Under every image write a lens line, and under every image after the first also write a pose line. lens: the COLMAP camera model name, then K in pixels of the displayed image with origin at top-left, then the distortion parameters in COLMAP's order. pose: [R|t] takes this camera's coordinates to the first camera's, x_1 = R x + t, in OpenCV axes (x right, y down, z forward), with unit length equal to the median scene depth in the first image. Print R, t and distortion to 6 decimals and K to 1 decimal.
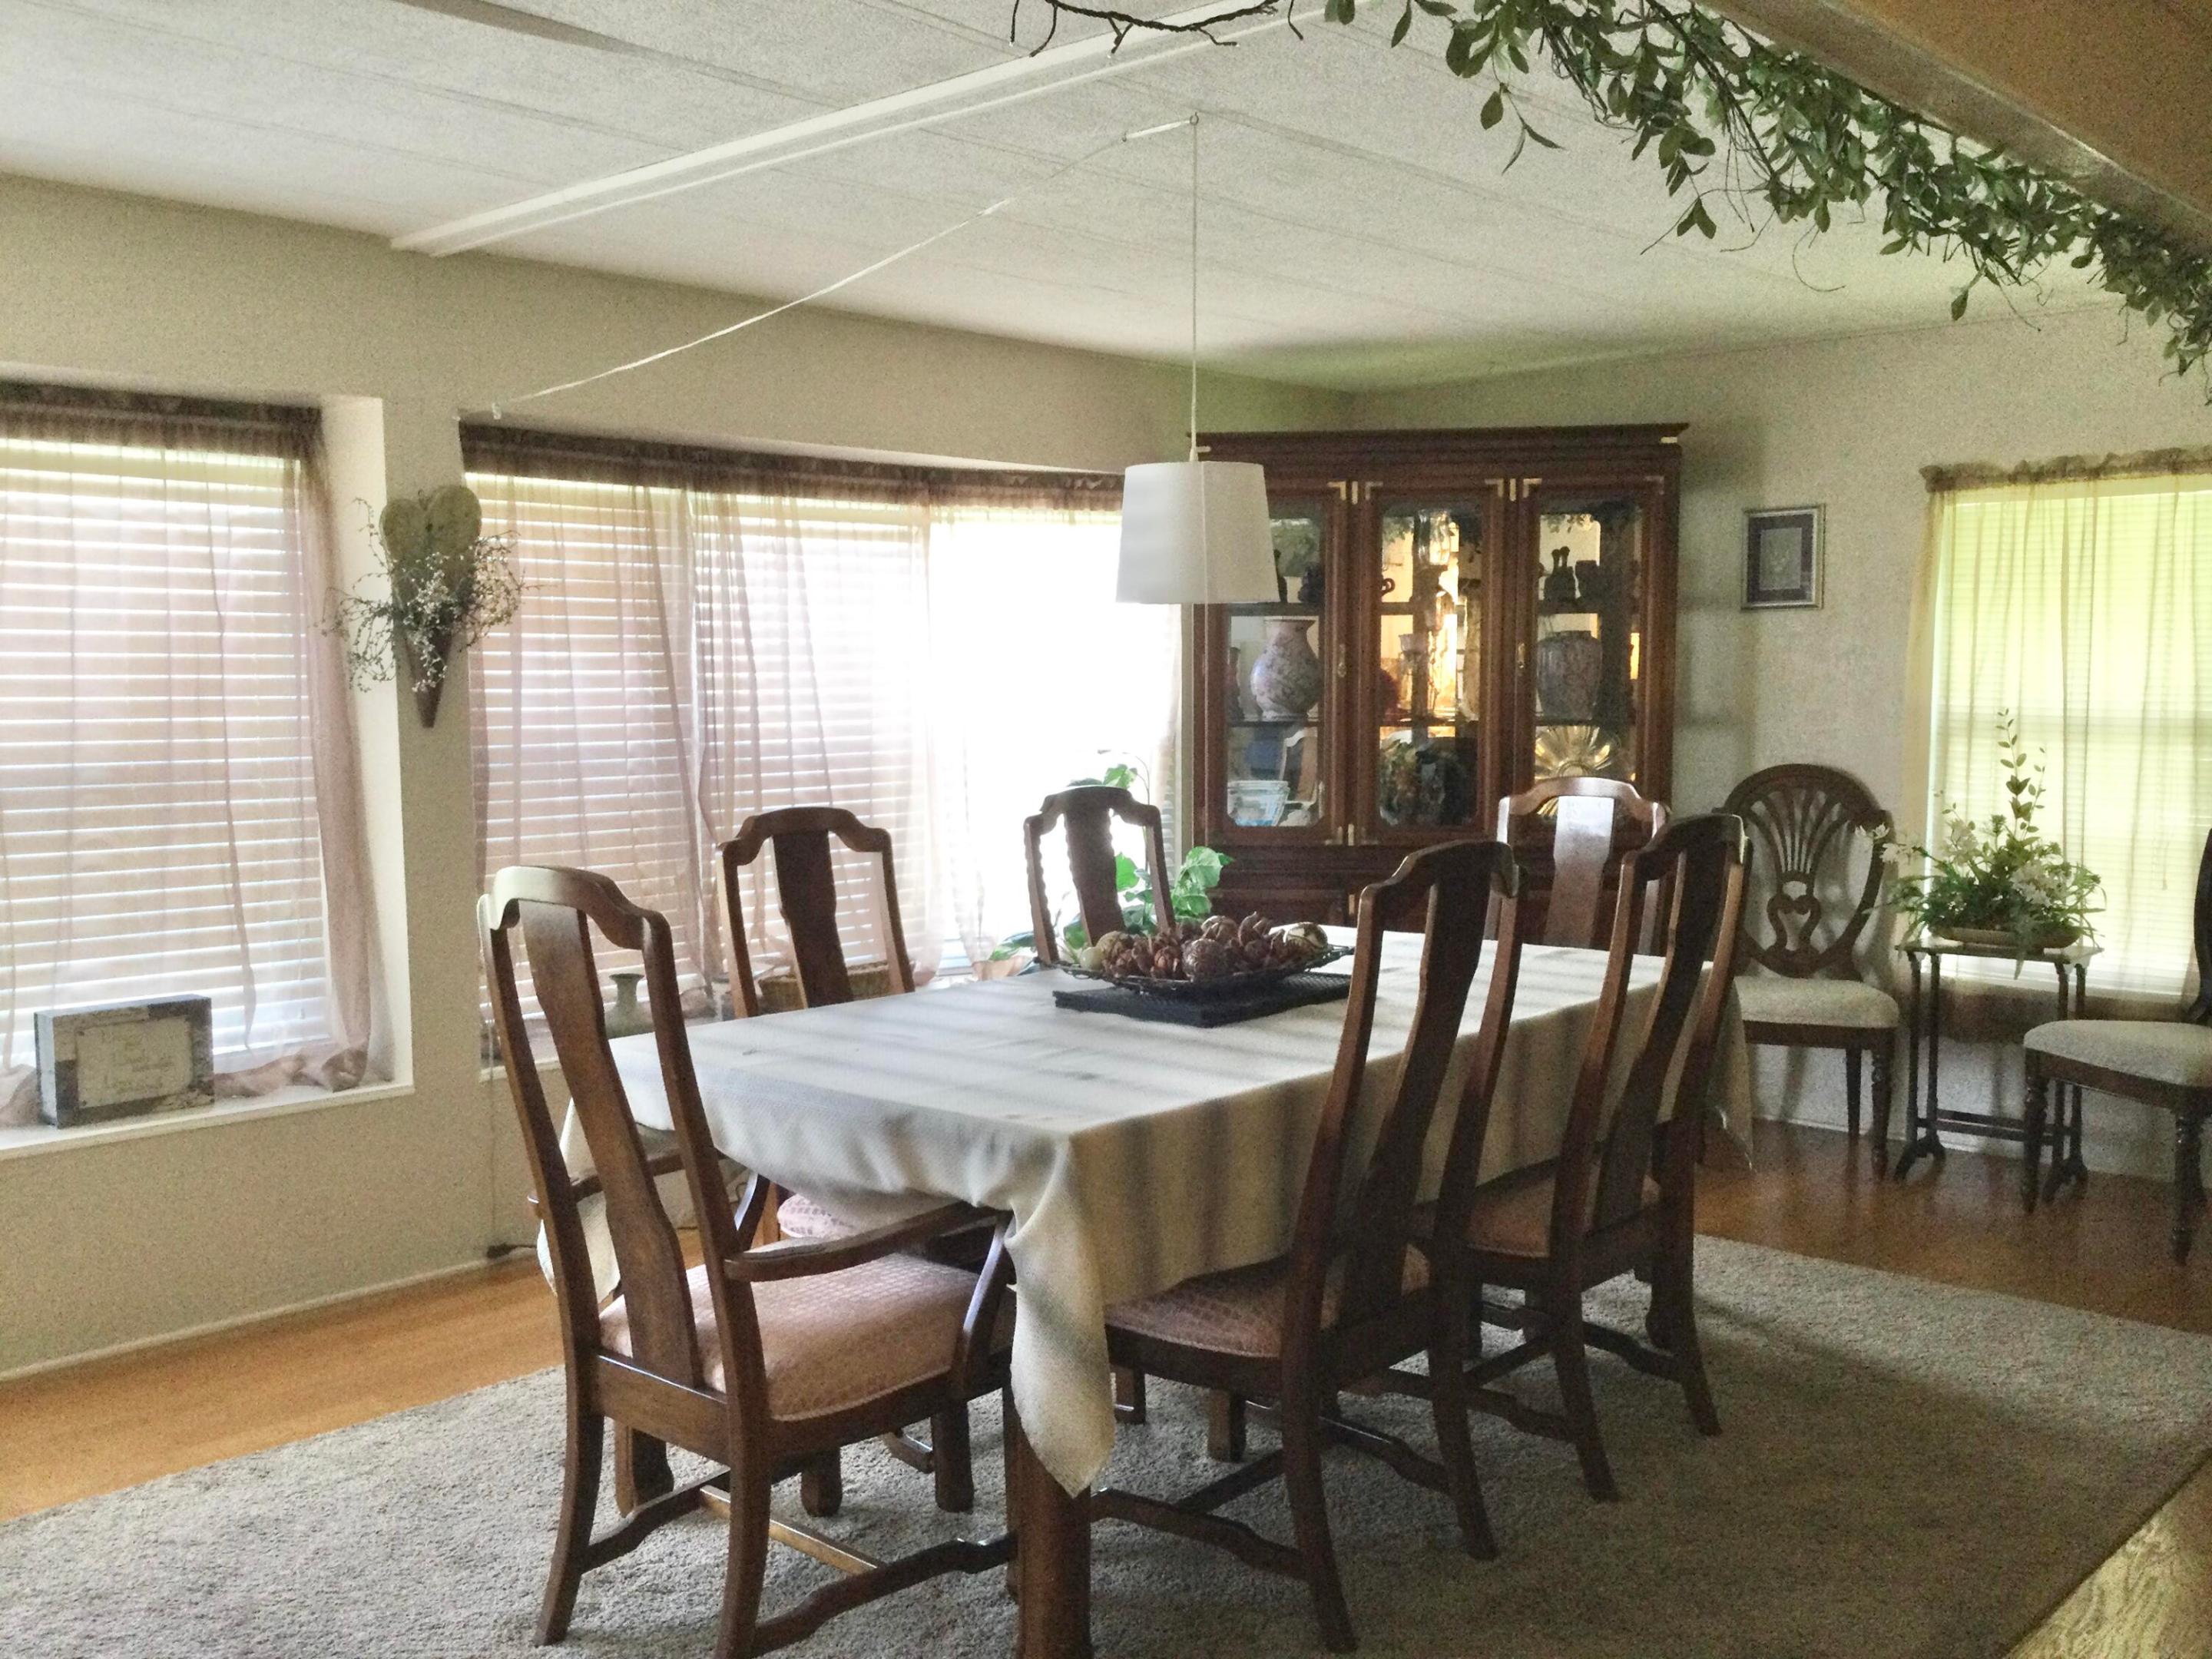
lens RADIAL K [[1999.9, 0, 1114.5], [0, 1999.9, 864.6], [0, 0, 1]] dist [0.123917, -0.226449]
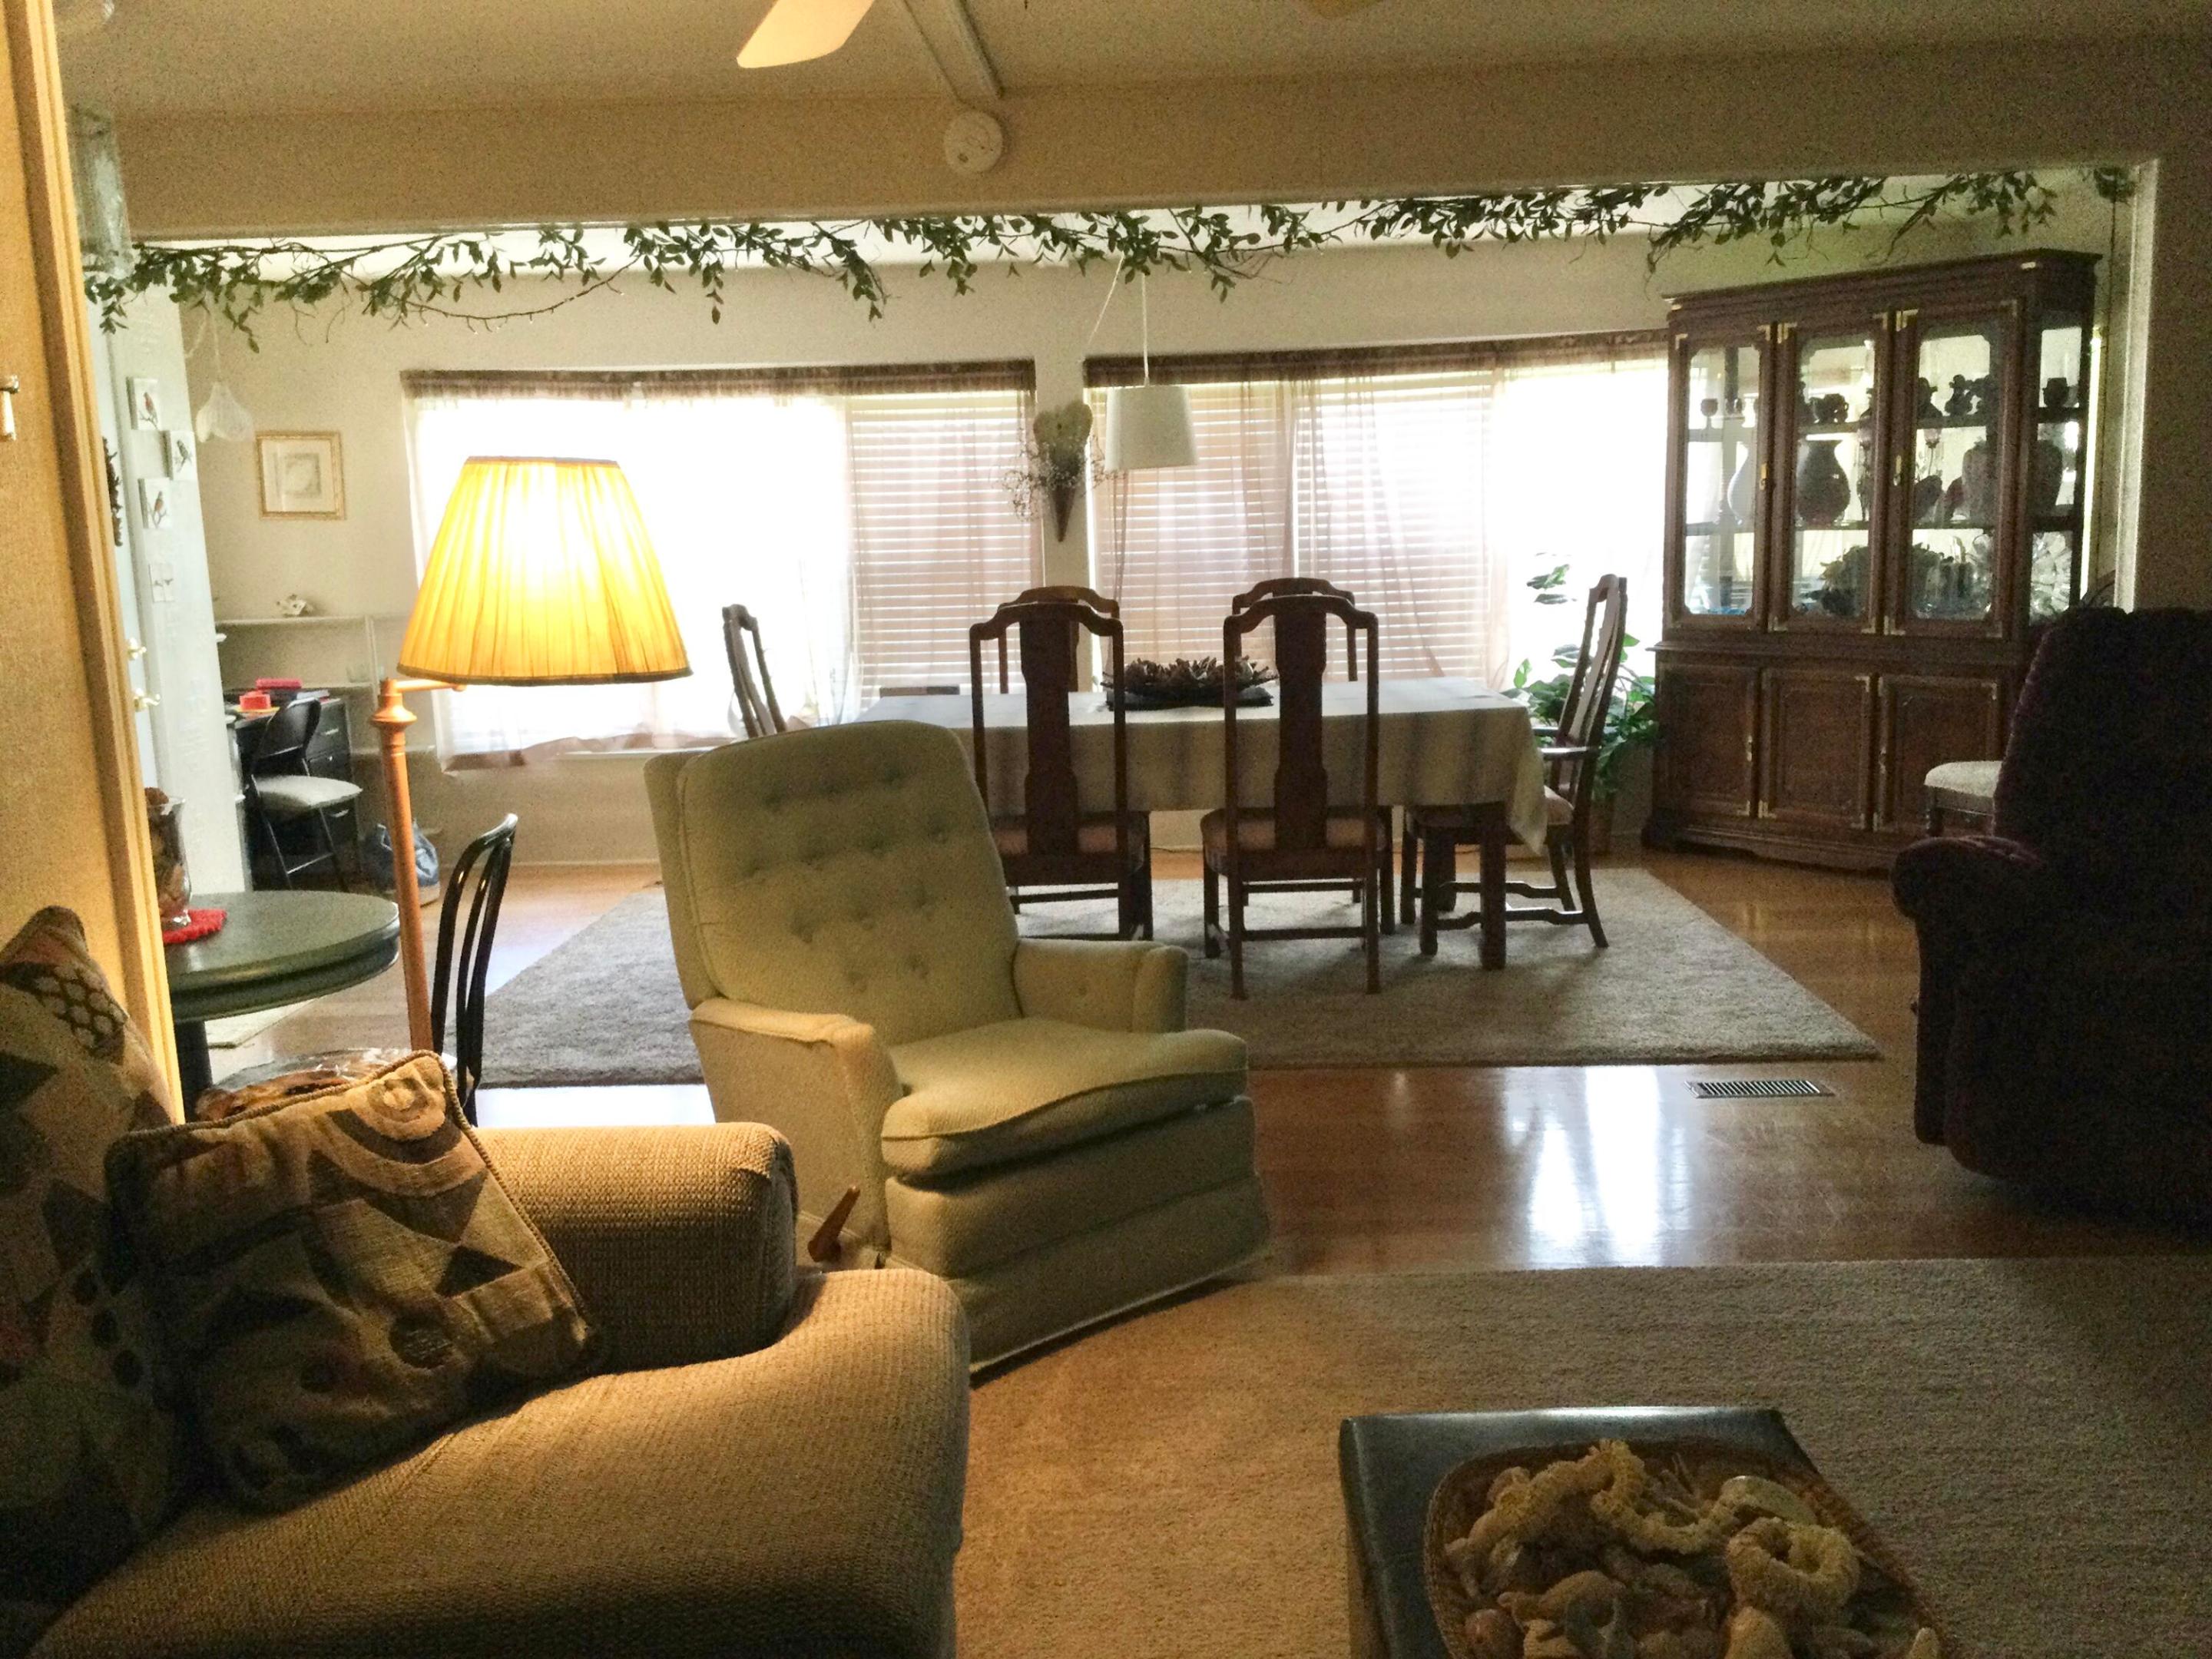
lens RADIAL K [[1999.9, 0, 1114.5], [0, 1999.9, 864.6], [0, 0, 1]] dist [0.123917, -0.226449]
pose [[0.667201, 0.115178, -0.735919, 0.999426], [-0.042817, 0.992270, 0.116480, 0.006036], [0.743646, -0.046206, 0.666975, -0.145127]]
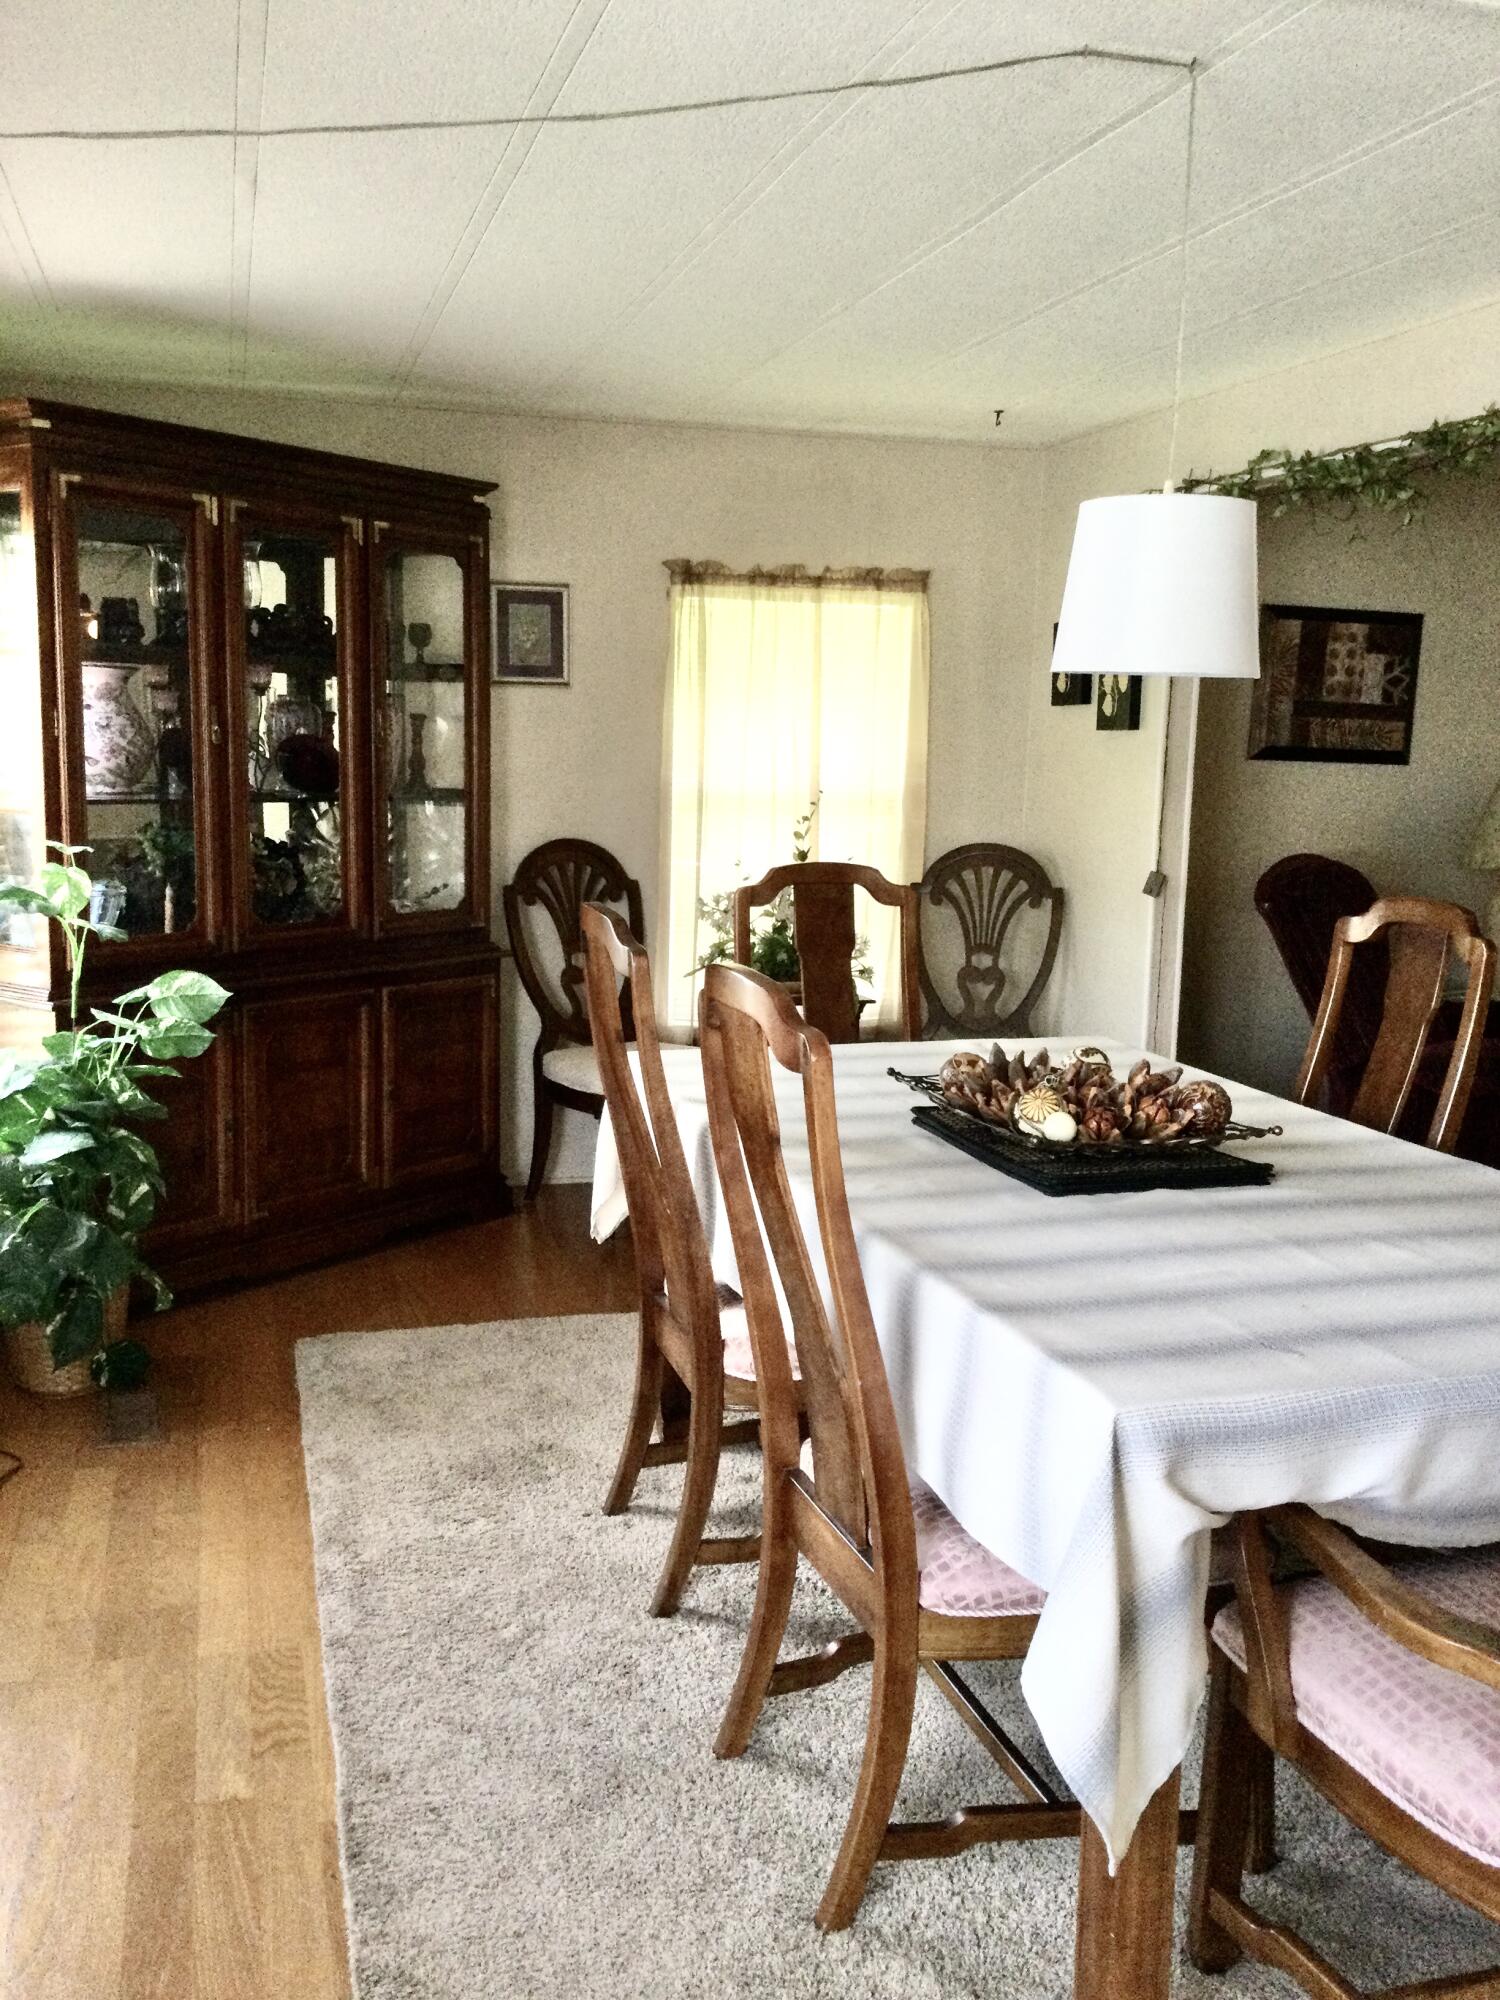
lens RADIAL K [[1803.7, 0, 698.6], [0, 1803.7, 1000.7], [0, 0, 1]] dist [0.128596, -0.241332]
pose [[0.533014, -0.105191, 0.839542, -0.520311], [0.057759, 0.994451, 0.087930, -0.057194], [-0.844133, 0.001623, 0.536132, 0.577324]]
